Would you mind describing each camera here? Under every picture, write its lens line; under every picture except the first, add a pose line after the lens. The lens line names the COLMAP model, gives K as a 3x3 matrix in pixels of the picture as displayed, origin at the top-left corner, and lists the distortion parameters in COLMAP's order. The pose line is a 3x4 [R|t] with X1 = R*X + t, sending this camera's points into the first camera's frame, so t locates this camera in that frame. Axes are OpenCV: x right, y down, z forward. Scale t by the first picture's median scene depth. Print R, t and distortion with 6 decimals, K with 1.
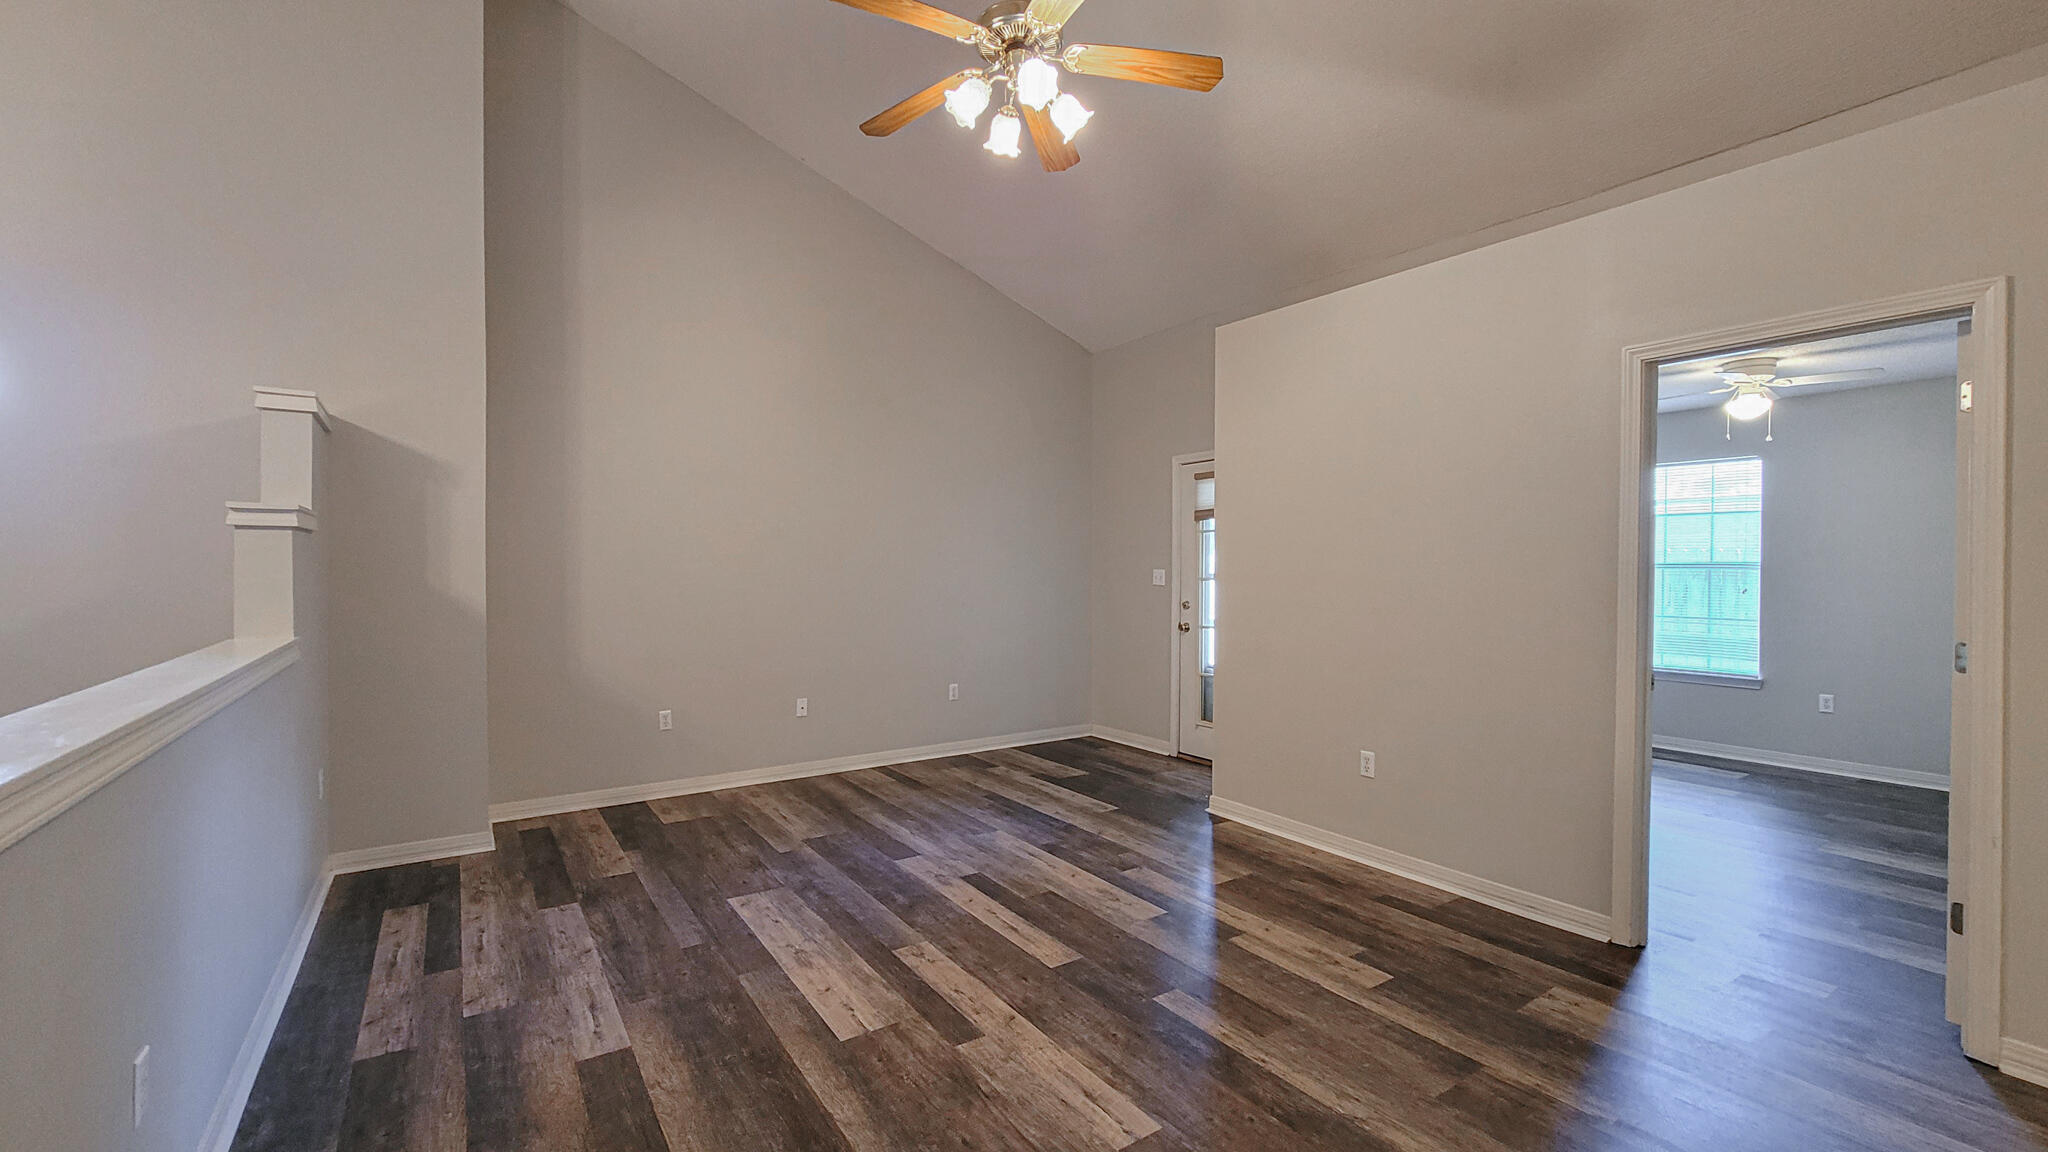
lens RADIAL K [[847.4, 0, 1016.5], [0, 847.4, 578.1], [0, 0, 1]] dist [0.001528, -0.001599]
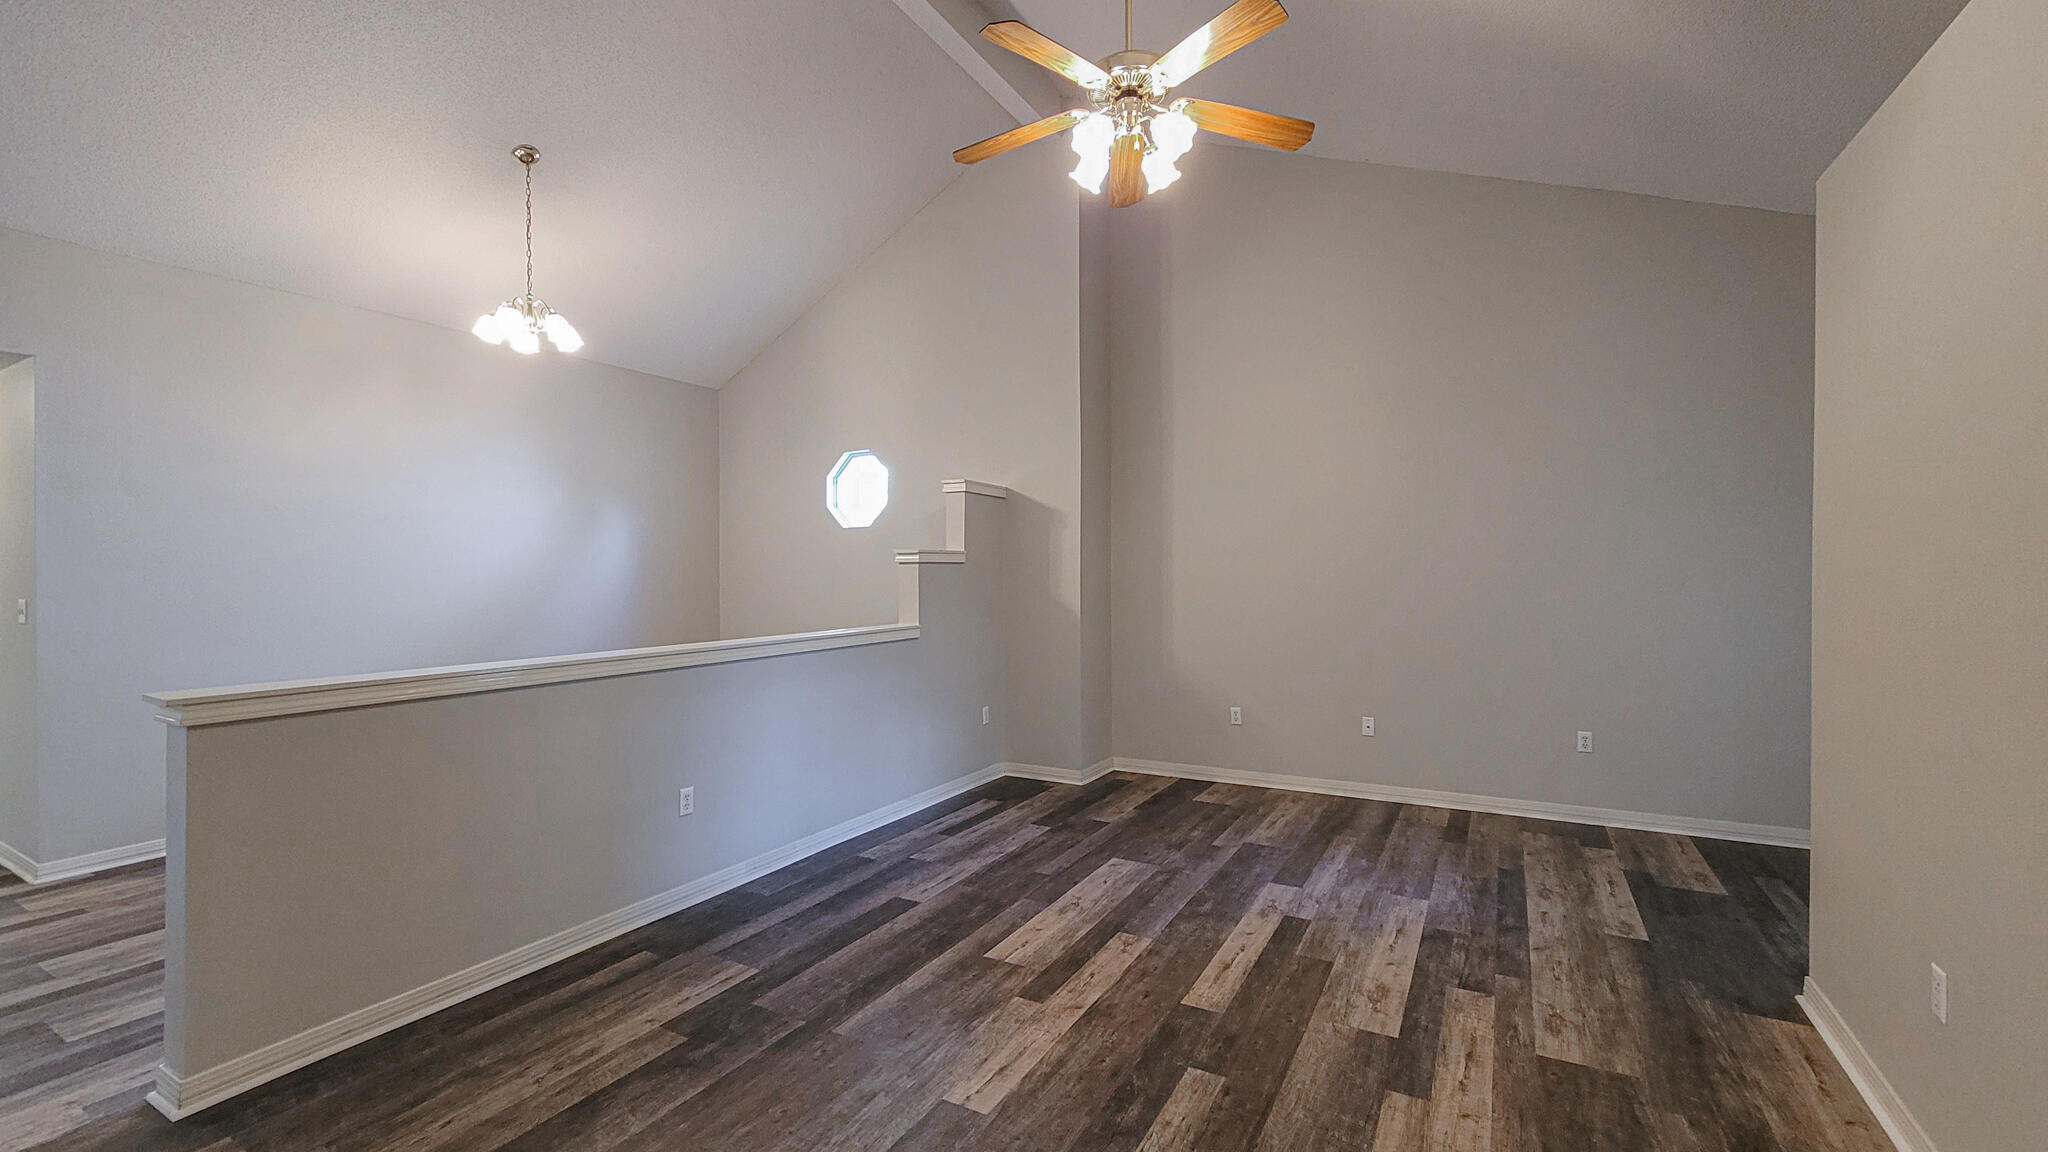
lens RADIAL K [[847.4, 0, 1004.1], [0, 847.4, 578.3], [0, 0, 1]] dist [0.001528, -0.001599]
pose [[0.442469, 0.003871, -0.896775, 0.723894], [-0.004846, 0.999986, 0.001926, -0.027350], [0.896771, 0.003494, 0.442482, 0.334877]]
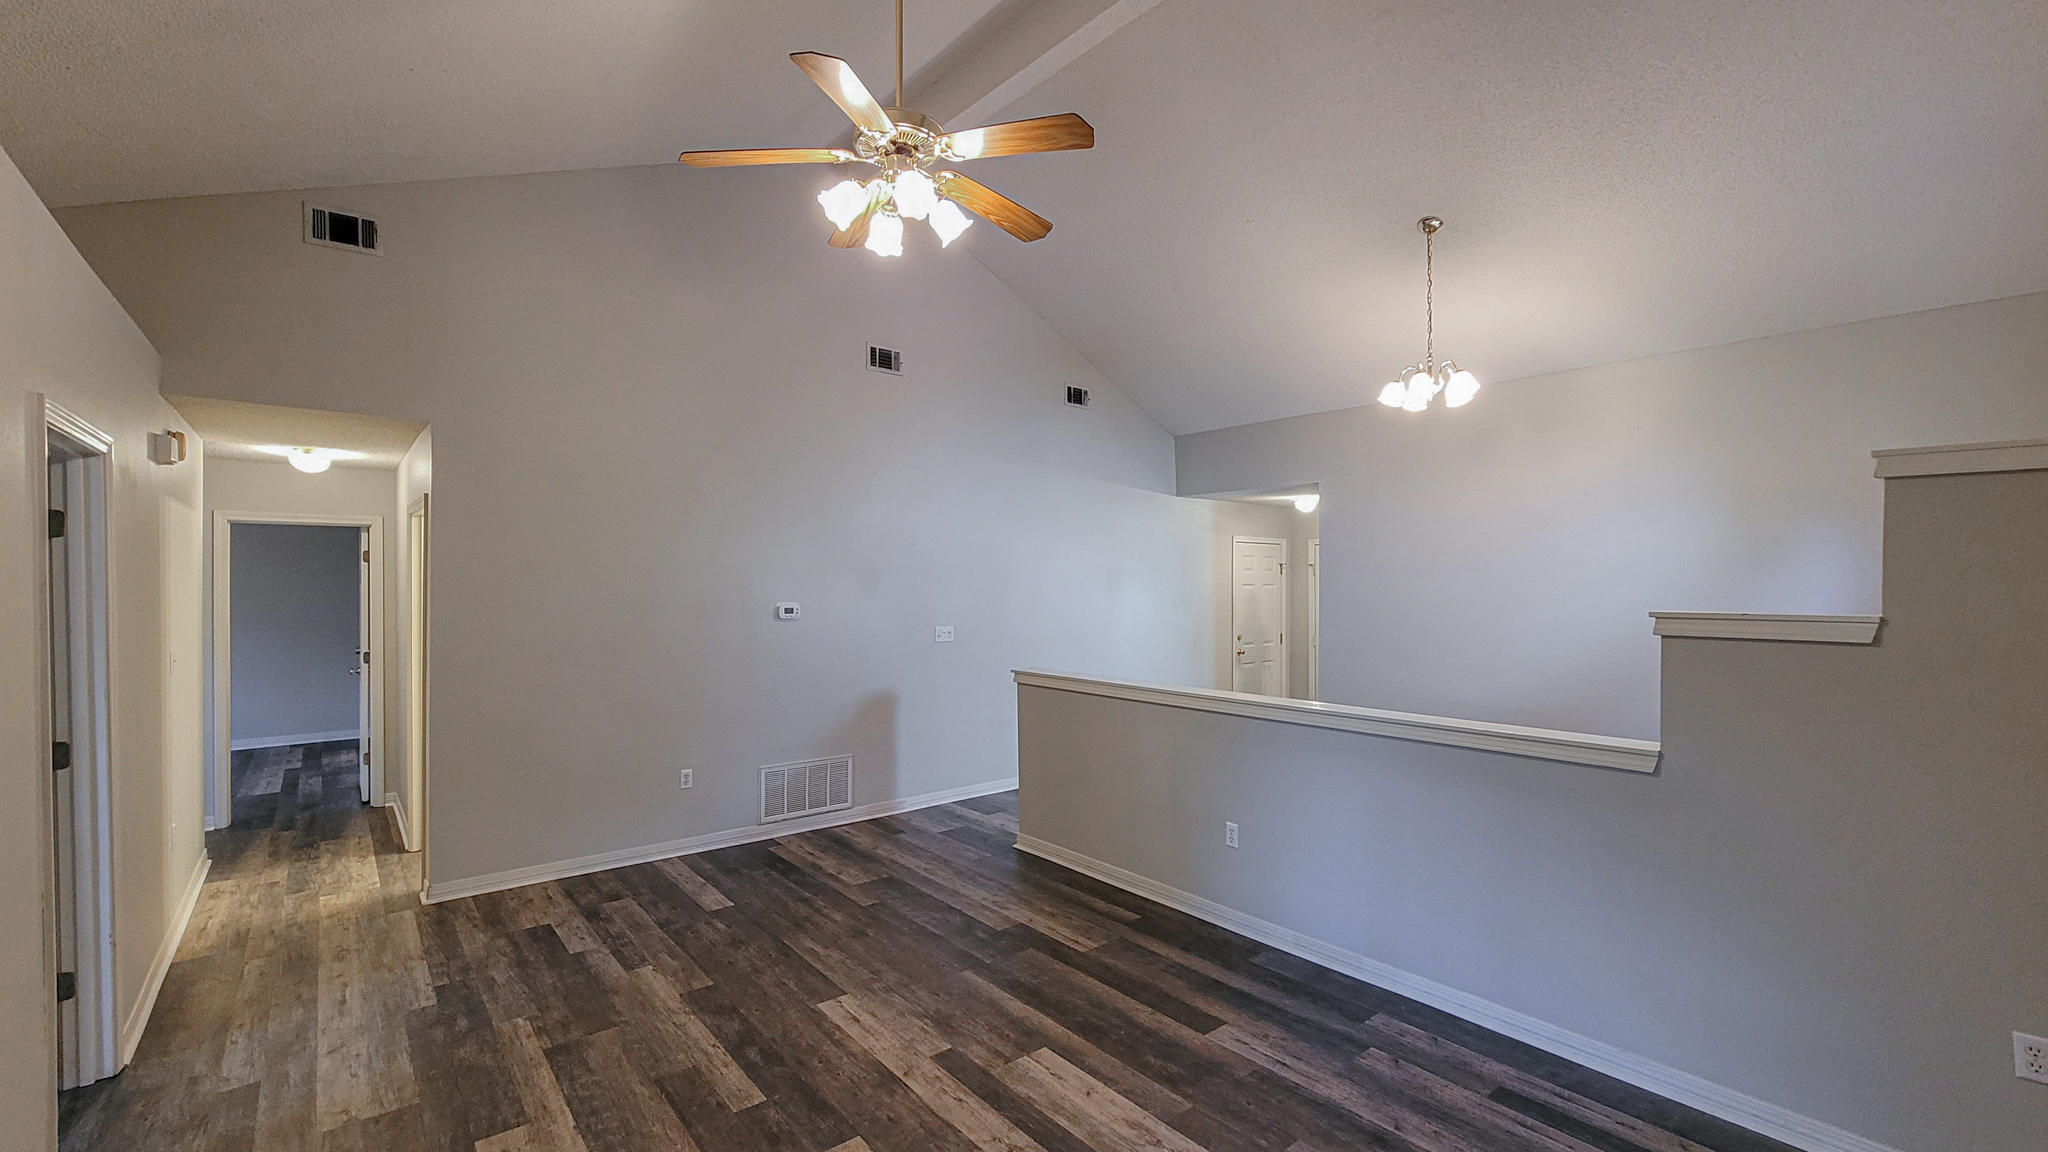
lens RADIAL K [[847.4, 0, 1032.0], [0, 847.4, 575.6], [0, 0, 1]] dist [0.001528, -0.001599]
pose [[-0.993441, -0.002885, -0.114305, -0.031805], [-0.003488, 0.999981, 0.005074, -0.116153], [0.114288, 0.005439, -0.993433, 1.663822]]
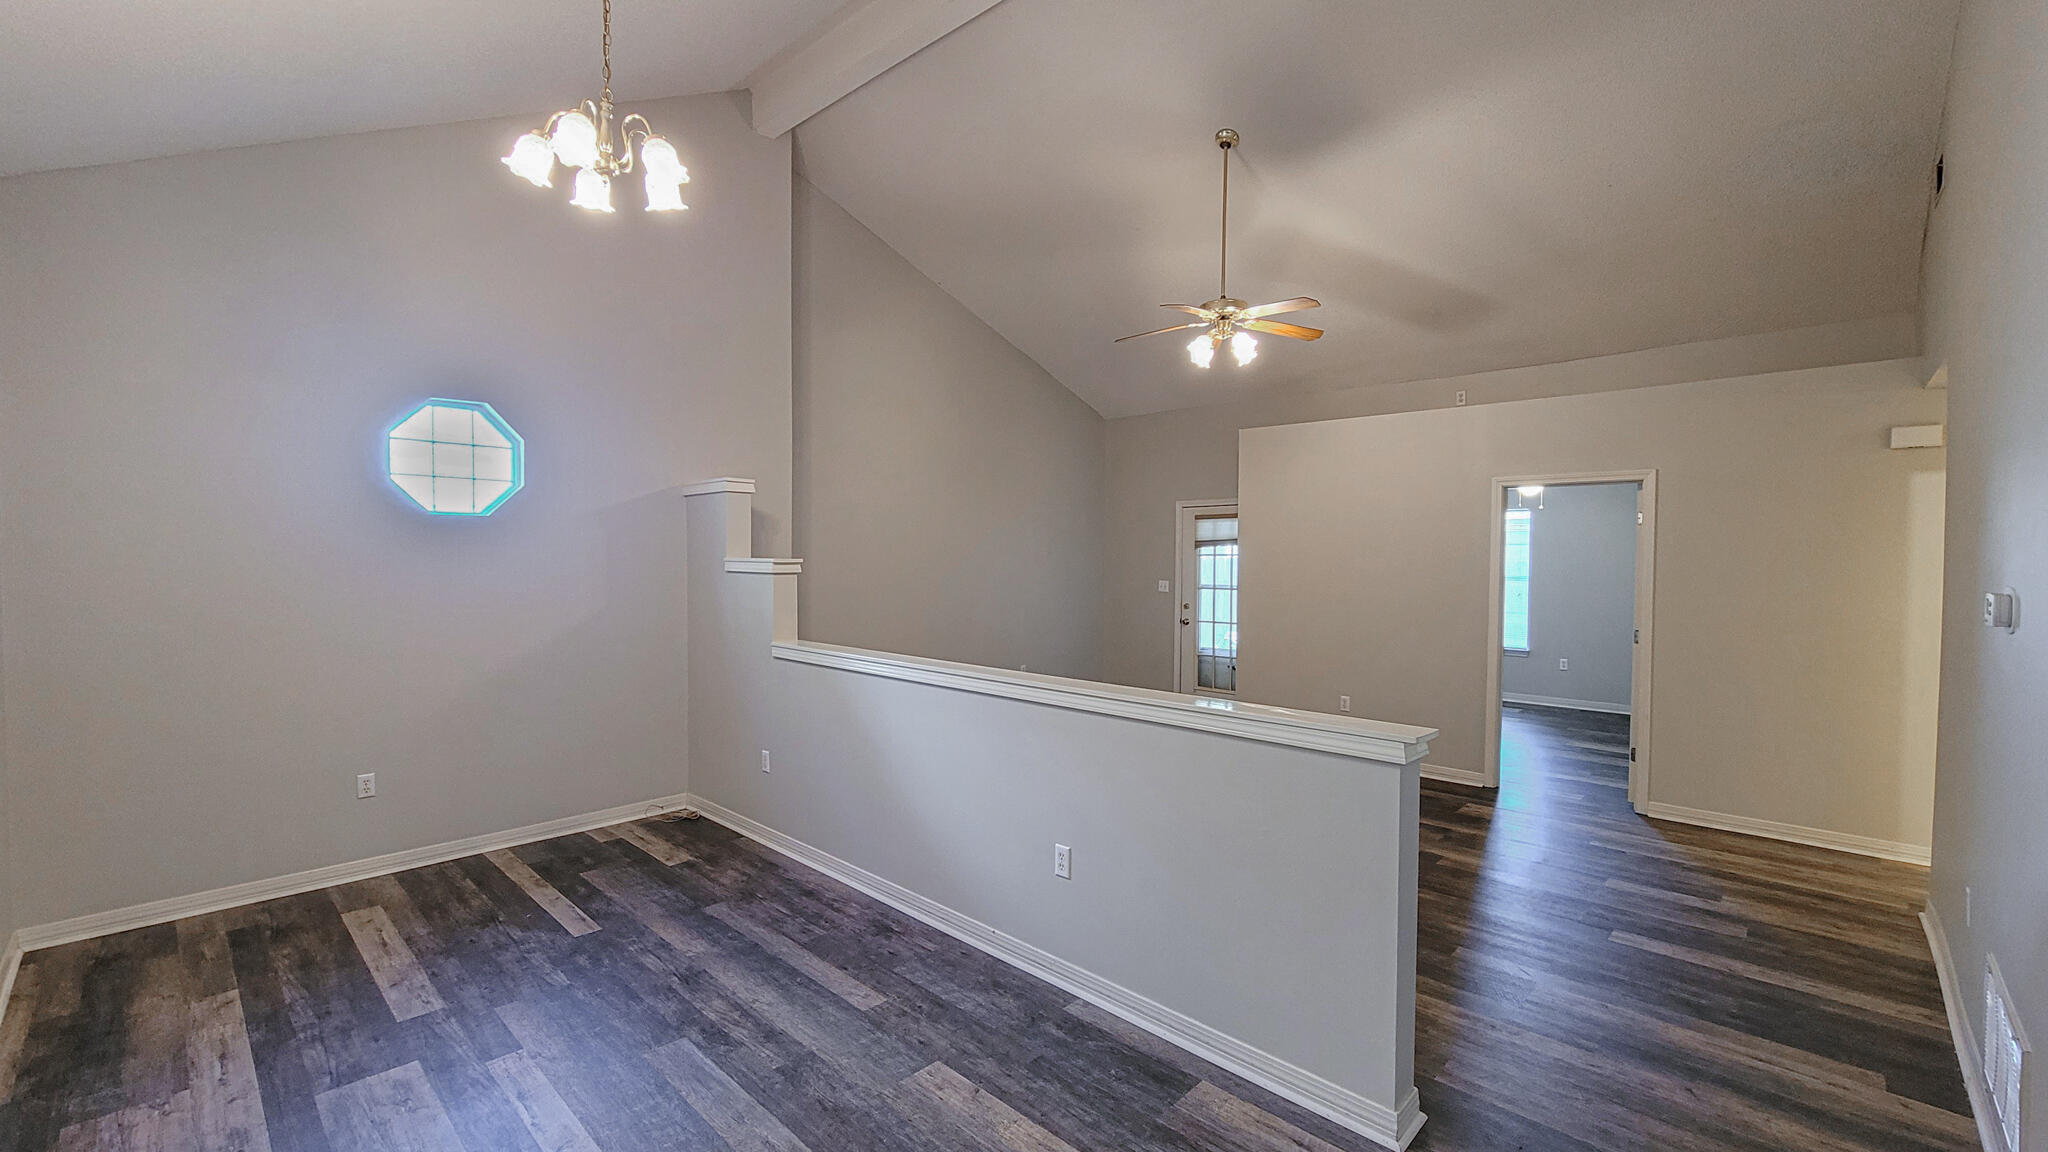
lens RADIAL K [[847.4, 0, 1016.9], [0, 847.4, 581.2], [0, 0, 1]] dist [0.001528, -0.001599]
pose [[0.977386, -0.006697, 0.211357, -0.691778], [0.002123, 0.999759, 0.021861, -0.076806], [-0.211452, -0.020918, 0.977164, -0.606794]]
